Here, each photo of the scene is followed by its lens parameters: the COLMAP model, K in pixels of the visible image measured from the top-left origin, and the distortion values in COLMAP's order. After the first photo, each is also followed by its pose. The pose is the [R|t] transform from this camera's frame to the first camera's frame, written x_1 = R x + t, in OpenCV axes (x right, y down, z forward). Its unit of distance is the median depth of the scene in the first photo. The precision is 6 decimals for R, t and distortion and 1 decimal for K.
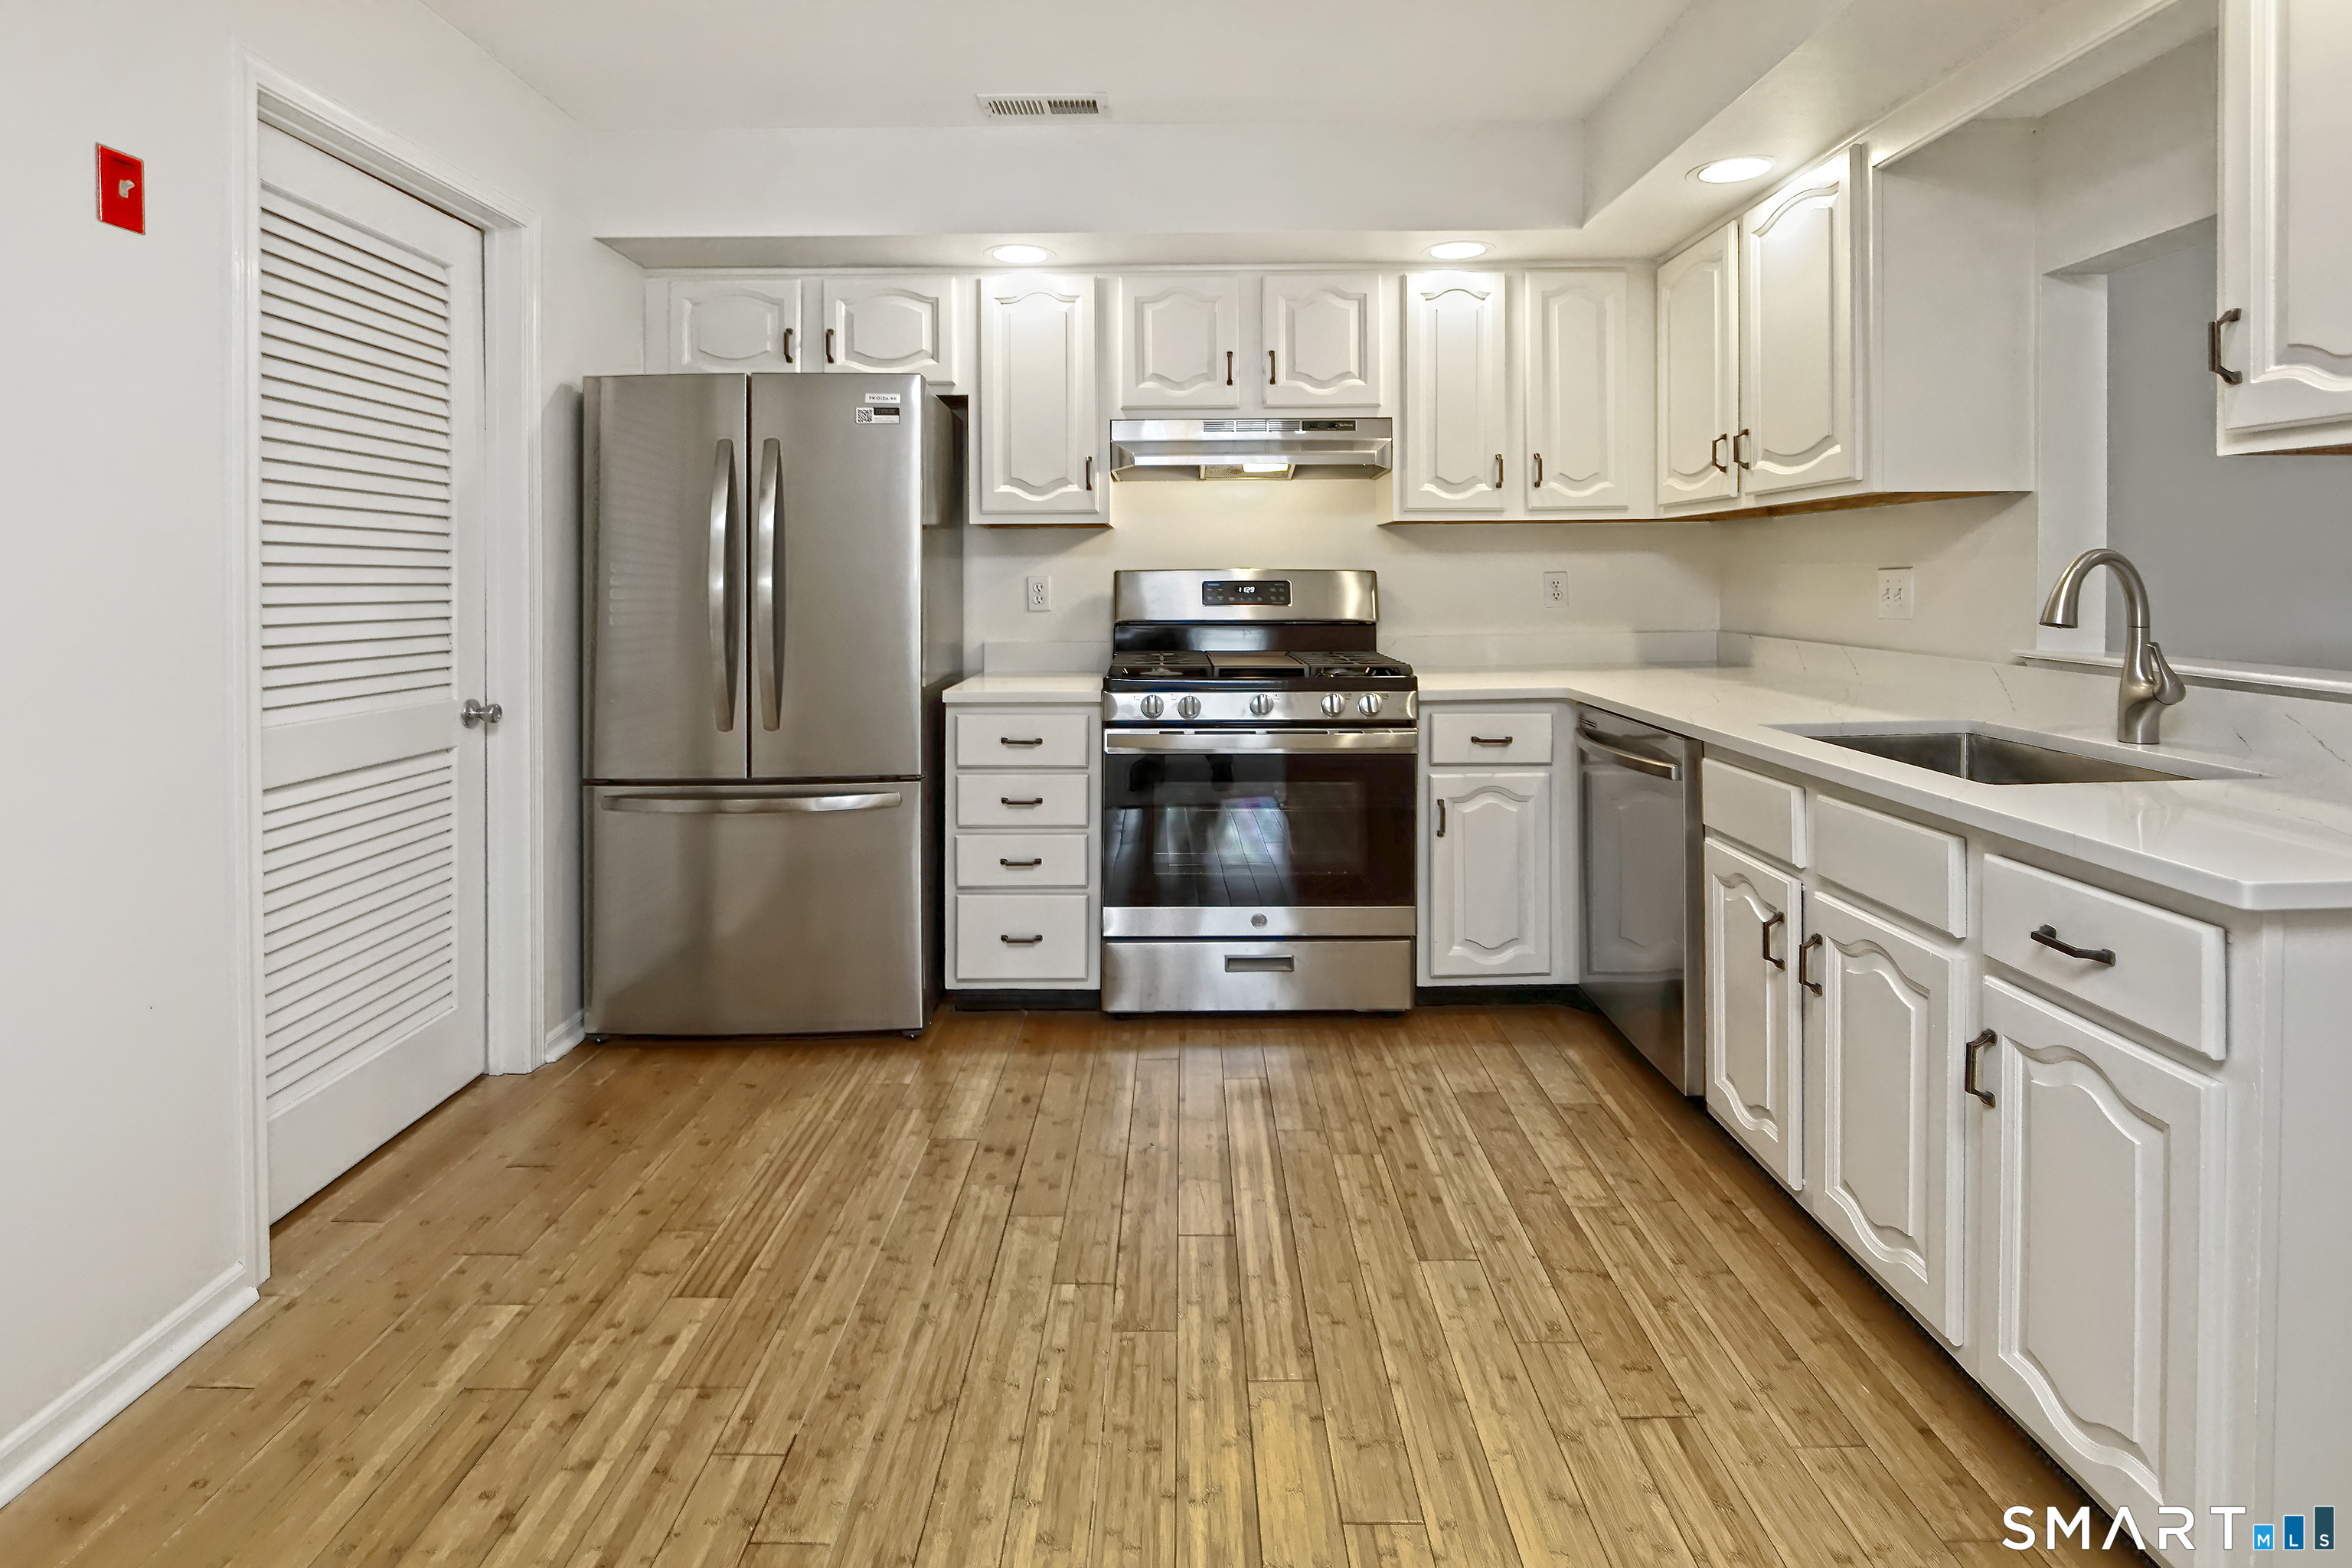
lens RADIAL K [[1089.0, 0, 1090.2], [0, 1089.0, 599.1], [0, 0, 1]] dist [-0.005133, 0.000309]
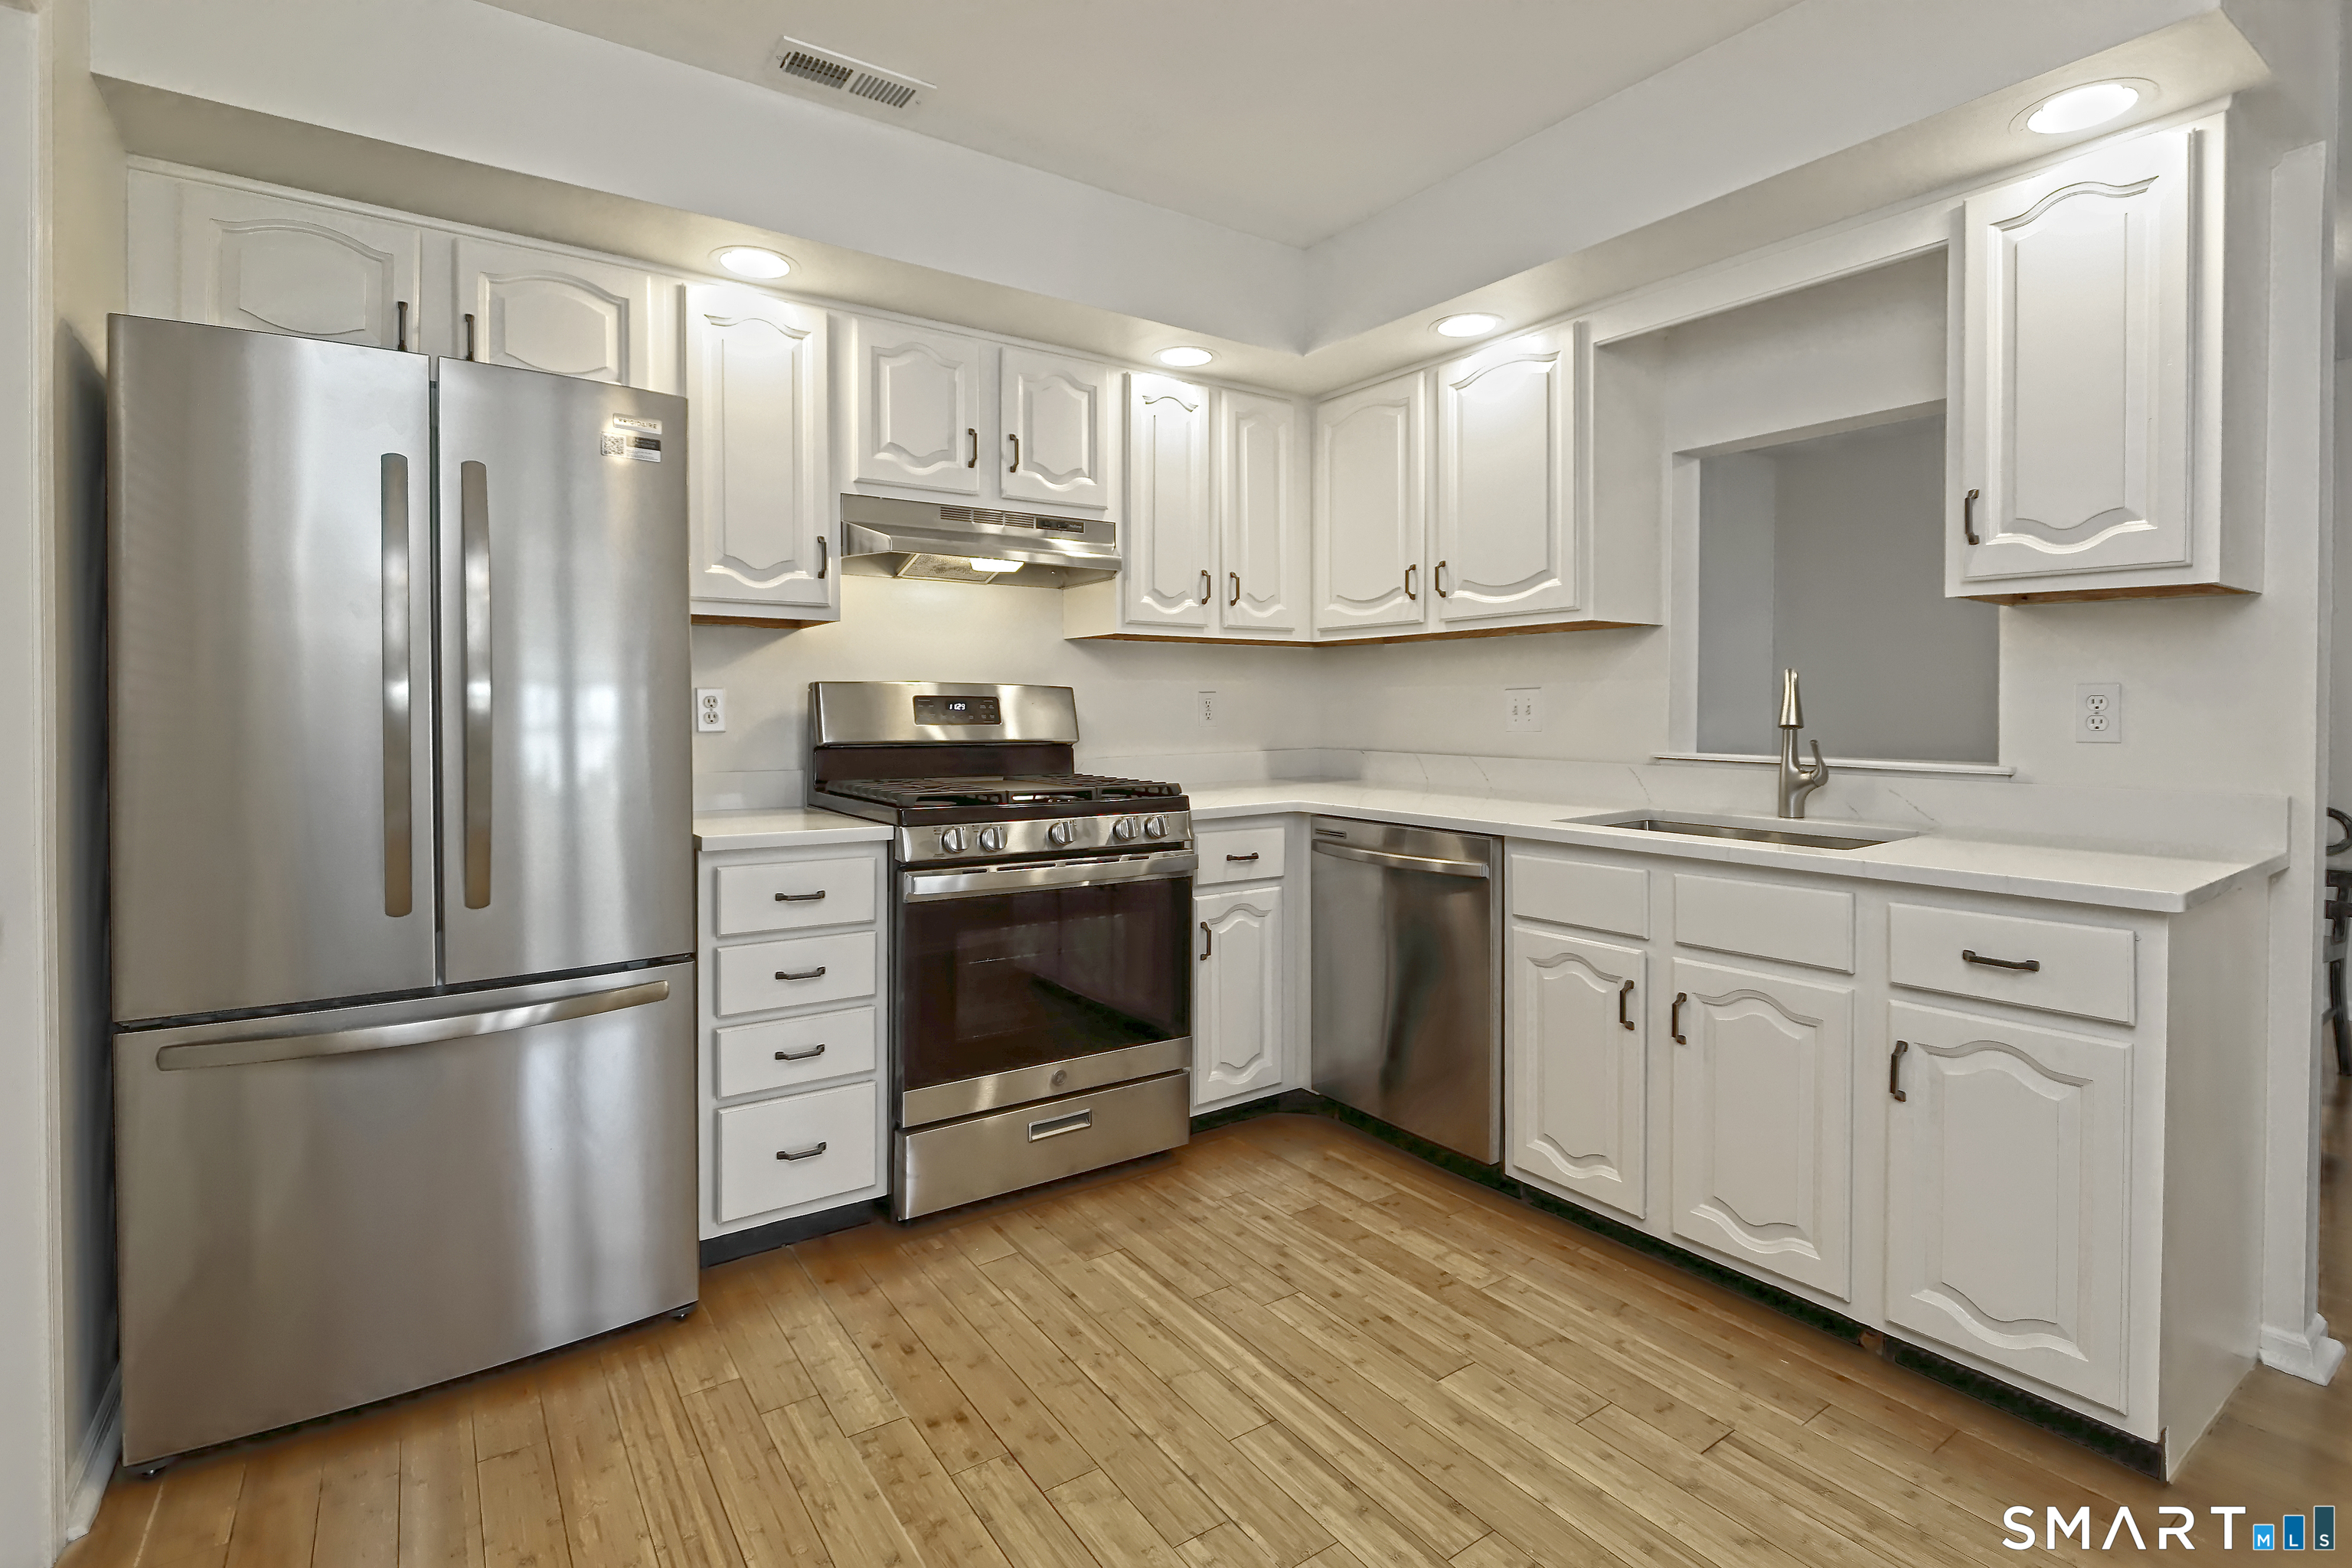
lens RADIAL K [[1170.5, 0, 1064.5], [0, 1170.5, 741.6], [0, 0, 1]] dist [-0.010986, 0.000228]
pose [[0.832491, -0.008834, 0.553968, -0.363662], [0.006858, 0.999961, 0.005641, 0.017790], [-0.553996, -0.000897, 0.832519, 0.208290]]
